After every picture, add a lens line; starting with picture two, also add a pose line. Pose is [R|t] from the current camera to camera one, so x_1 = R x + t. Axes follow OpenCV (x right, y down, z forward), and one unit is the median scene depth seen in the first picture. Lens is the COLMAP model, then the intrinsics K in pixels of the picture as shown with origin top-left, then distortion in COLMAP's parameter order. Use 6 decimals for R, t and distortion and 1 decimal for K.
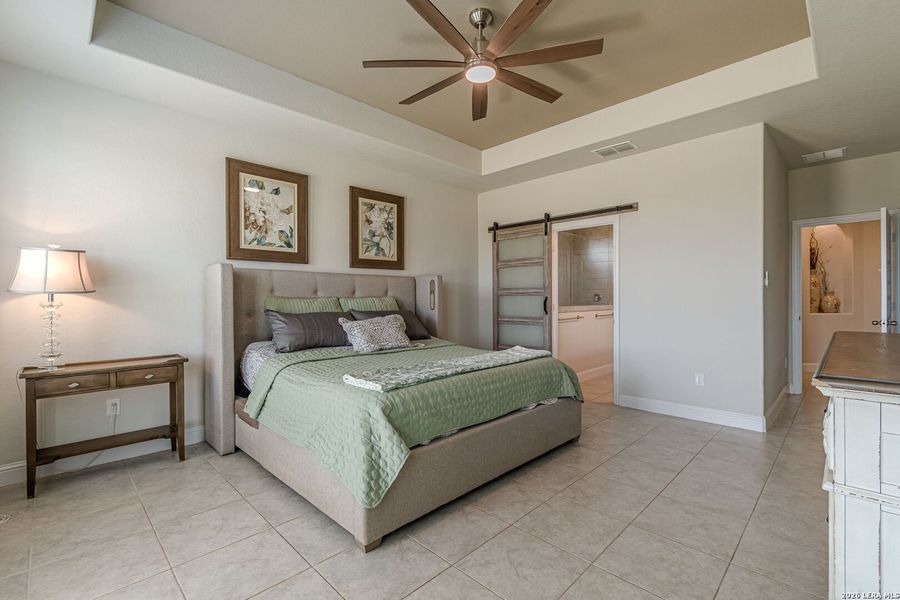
lens RADIAL K [[405.5, 0, 450.9], [0, 405.5, 301.5], [0, 0, 1]] dist [0.001463, -0.000111]
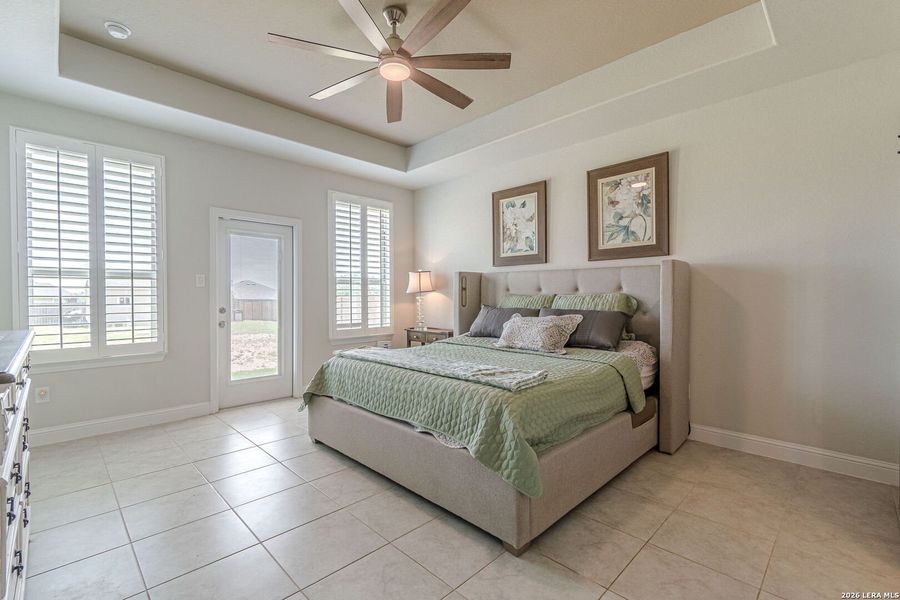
lens RADIAL K [[405.5, 0, 451.5], [0, 405.5, 296.9], [0, 0, 1]] dist [0.001463, -0.000111]
pose [[-0.017529, 0.007755, -0.999816, 0.716068], [-0.006161, 0.999950, 0.007864, -0.009959], [0.999827, 0.006297, -0.017480, 0.764804]]
